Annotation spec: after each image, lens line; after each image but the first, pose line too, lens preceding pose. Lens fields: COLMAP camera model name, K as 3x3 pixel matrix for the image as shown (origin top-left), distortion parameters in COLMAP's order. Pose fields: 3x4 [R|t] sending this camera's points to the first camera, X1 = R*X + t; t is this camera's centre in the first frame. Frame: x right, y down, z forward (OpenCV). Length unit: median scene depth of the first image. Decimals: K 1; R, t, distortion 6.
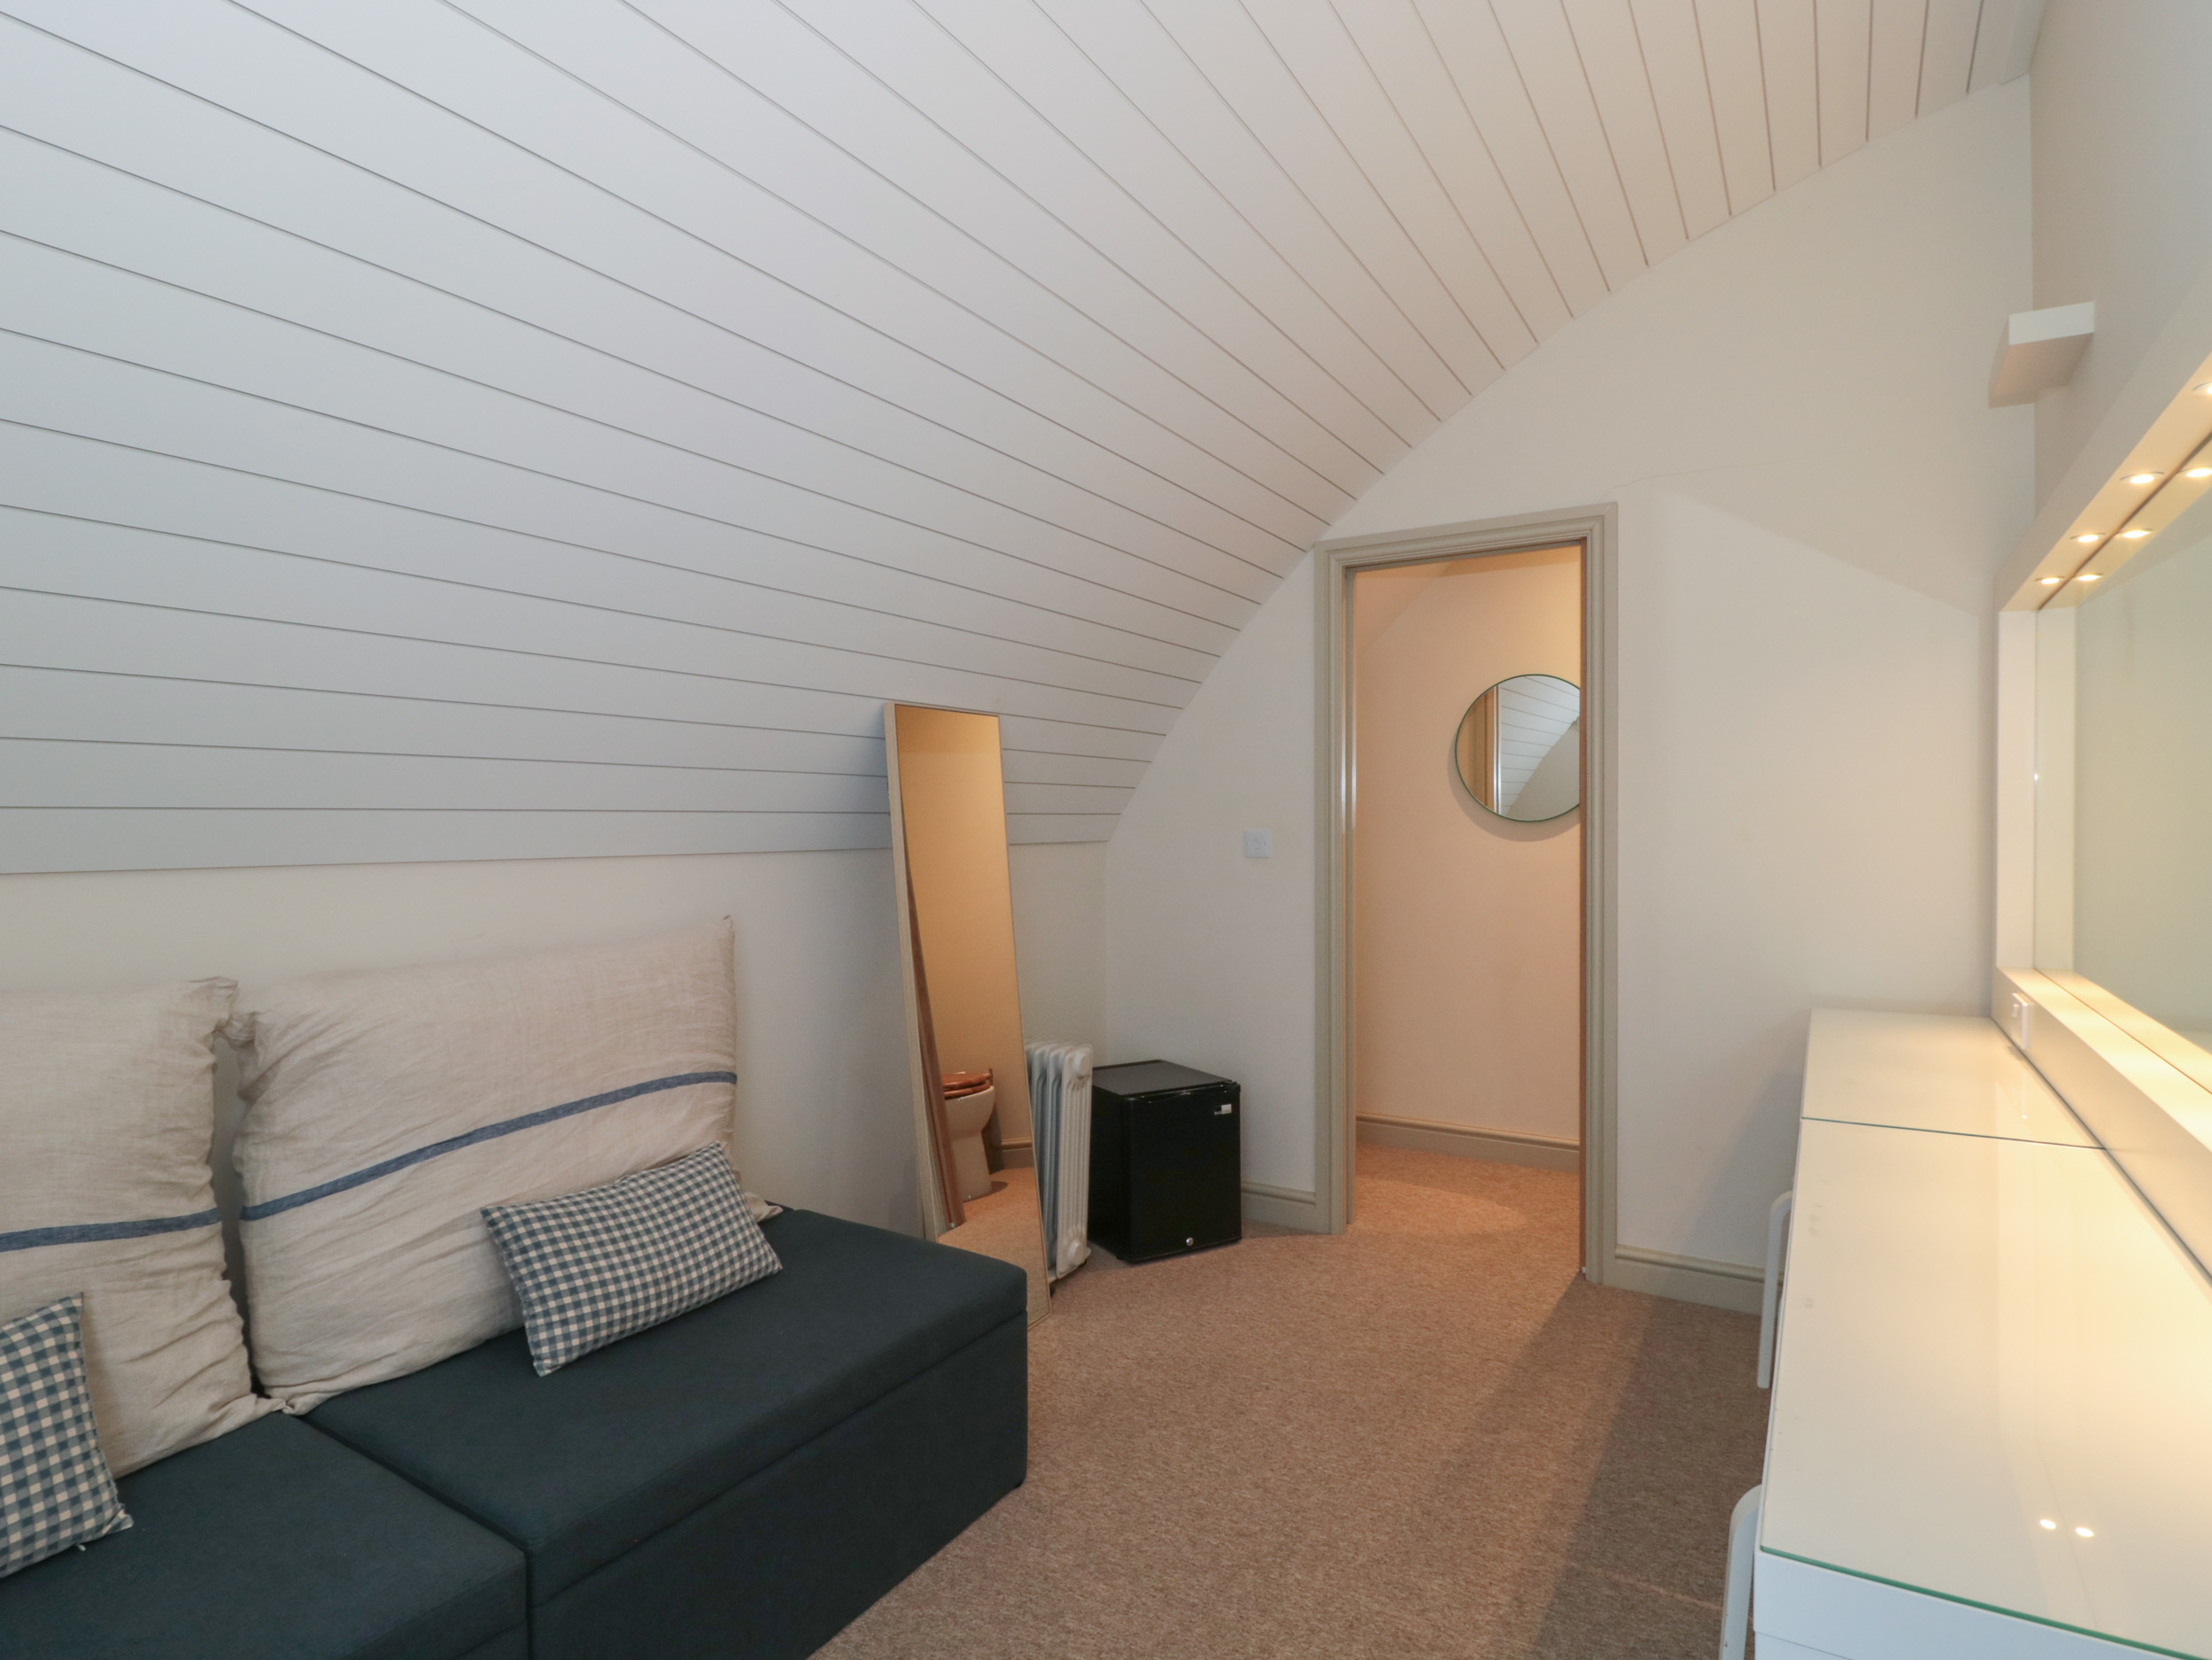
lens RADIAL K [[1168.2, 0, 1109.6], [0, 1168.2, 828.2], [0, 0, 1]] dist [0.001177, -0.014032]
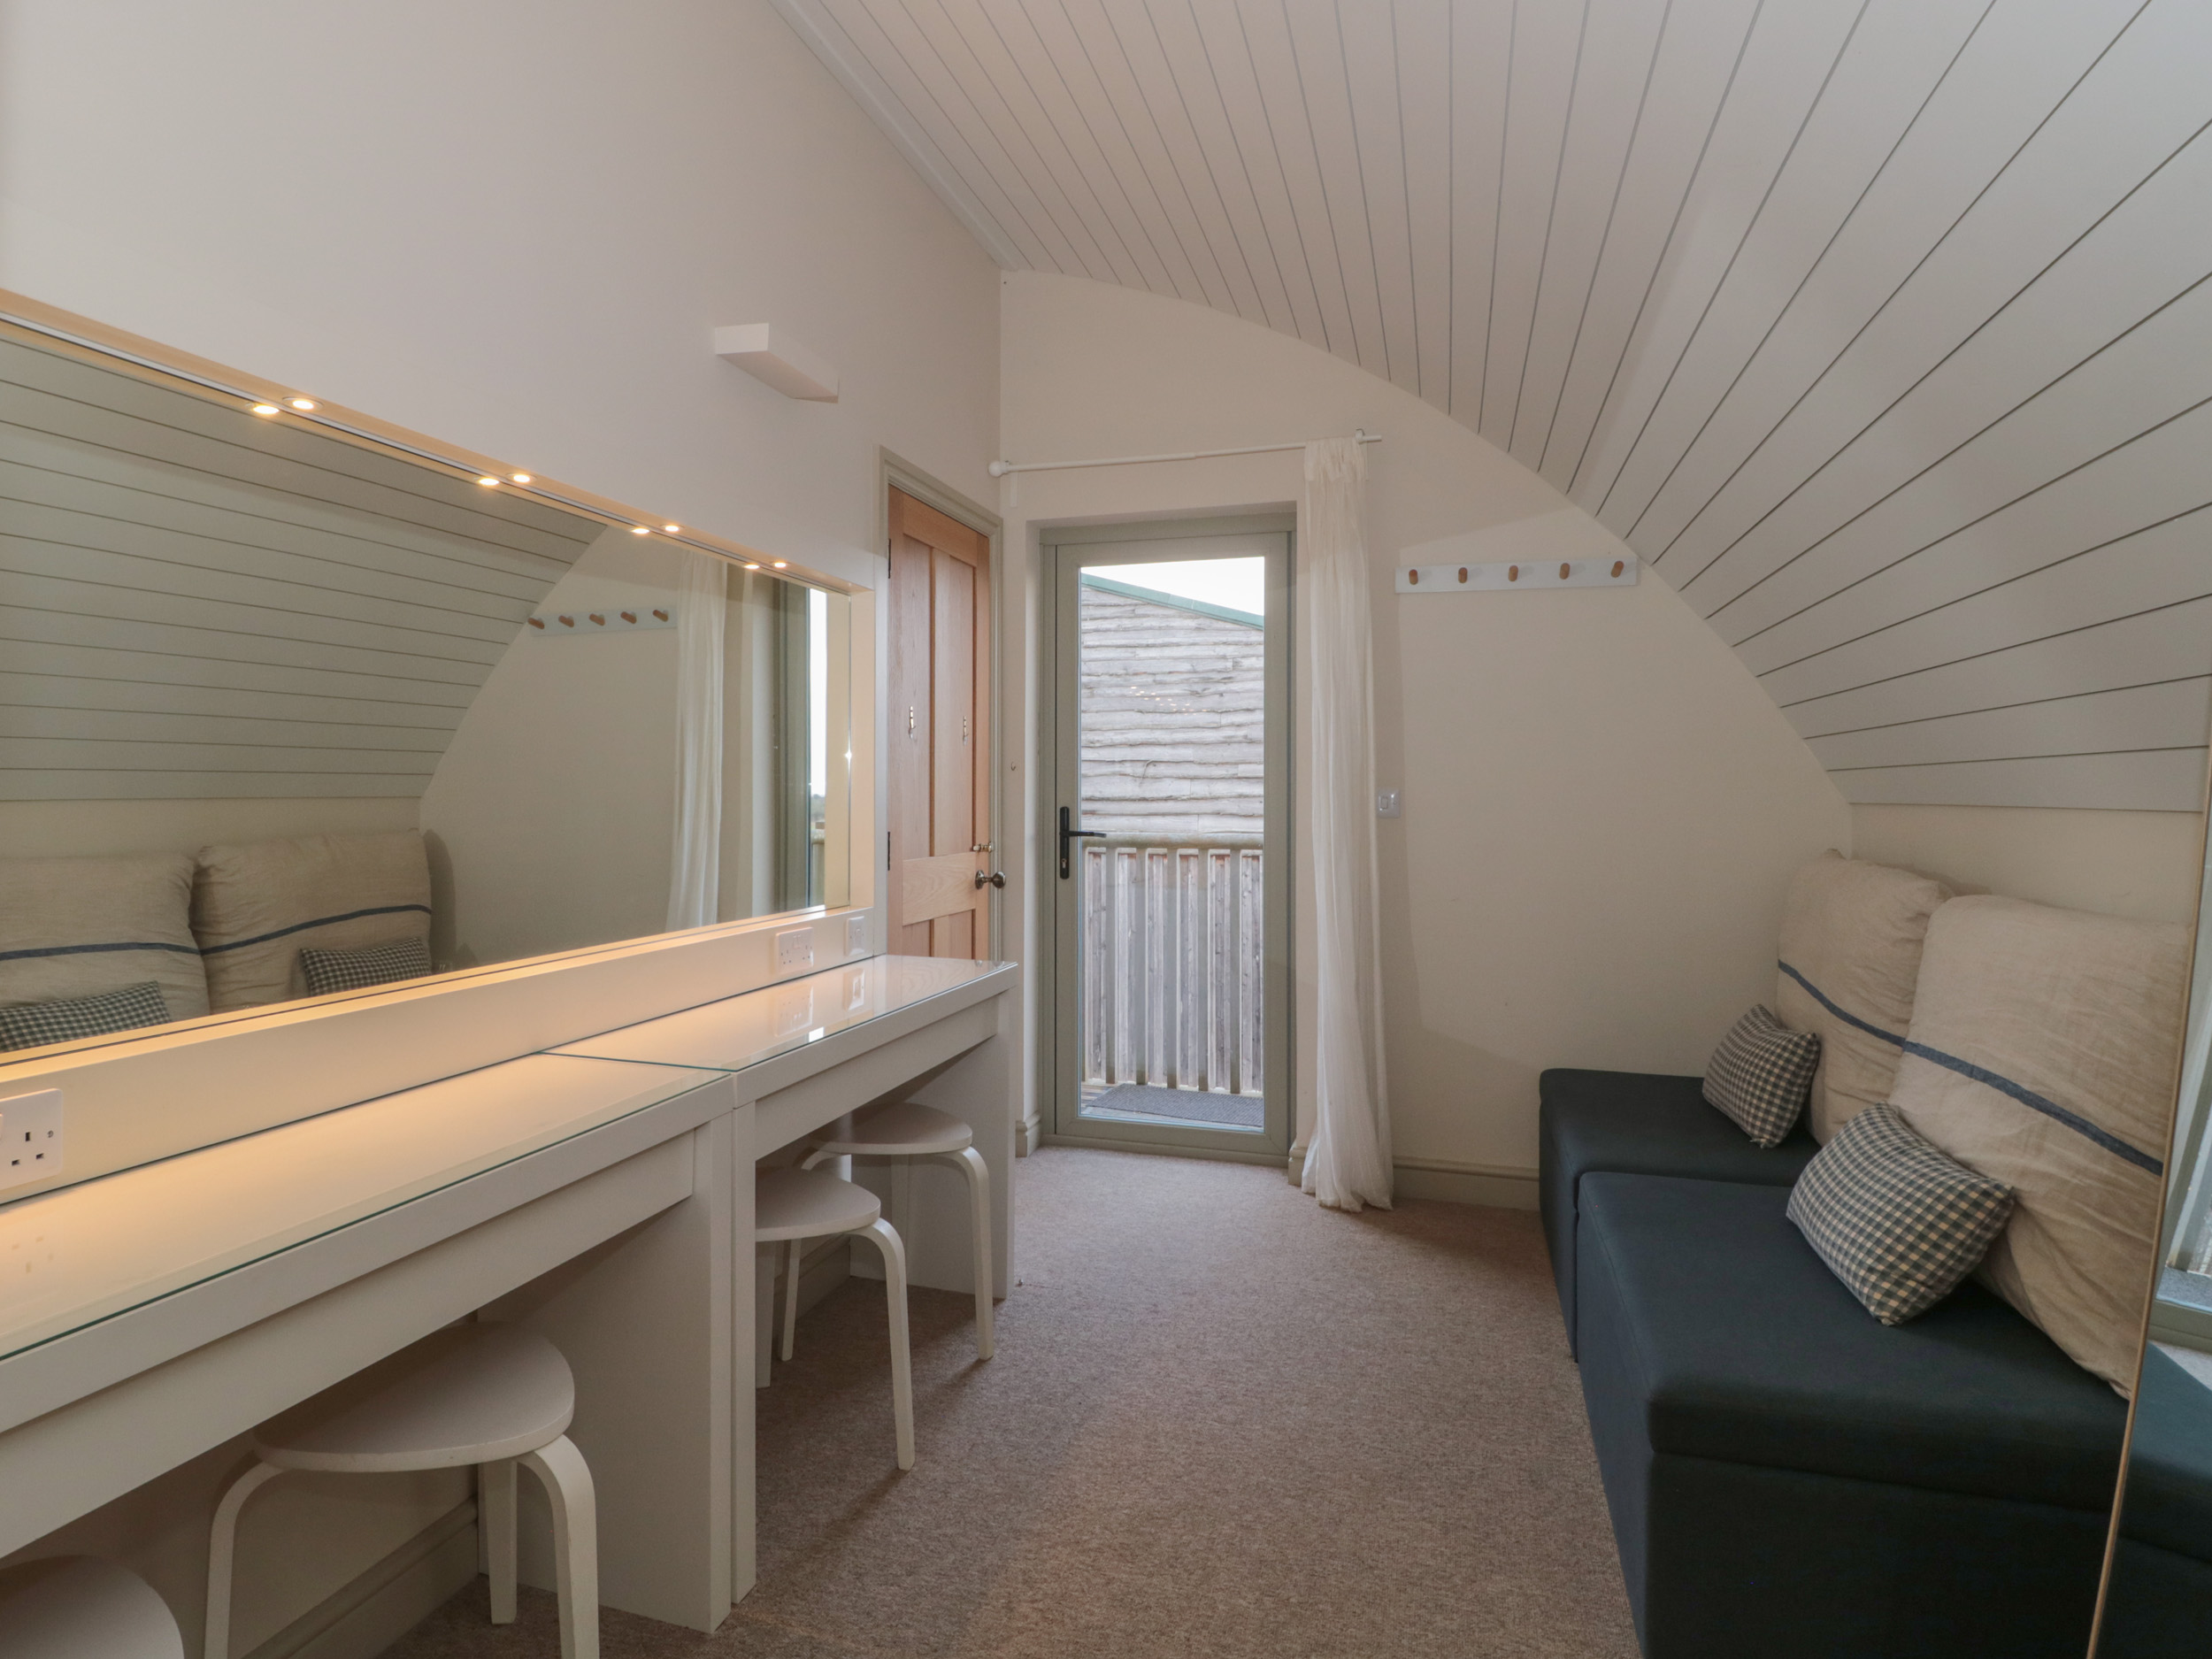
lens RADIAL K [[1168.3, 0, 1102.3], [0, 1168.3, 818.7], [0, 0, 1]] dist [0.001177, -0.014032]
pose [[-0.962188, 0.007726, -0.272275, 0.513557], [0.000239, 0.999621, 0.027521, 0.010607], [0.272385, 0.026416, -0.961826, 1.842583]]
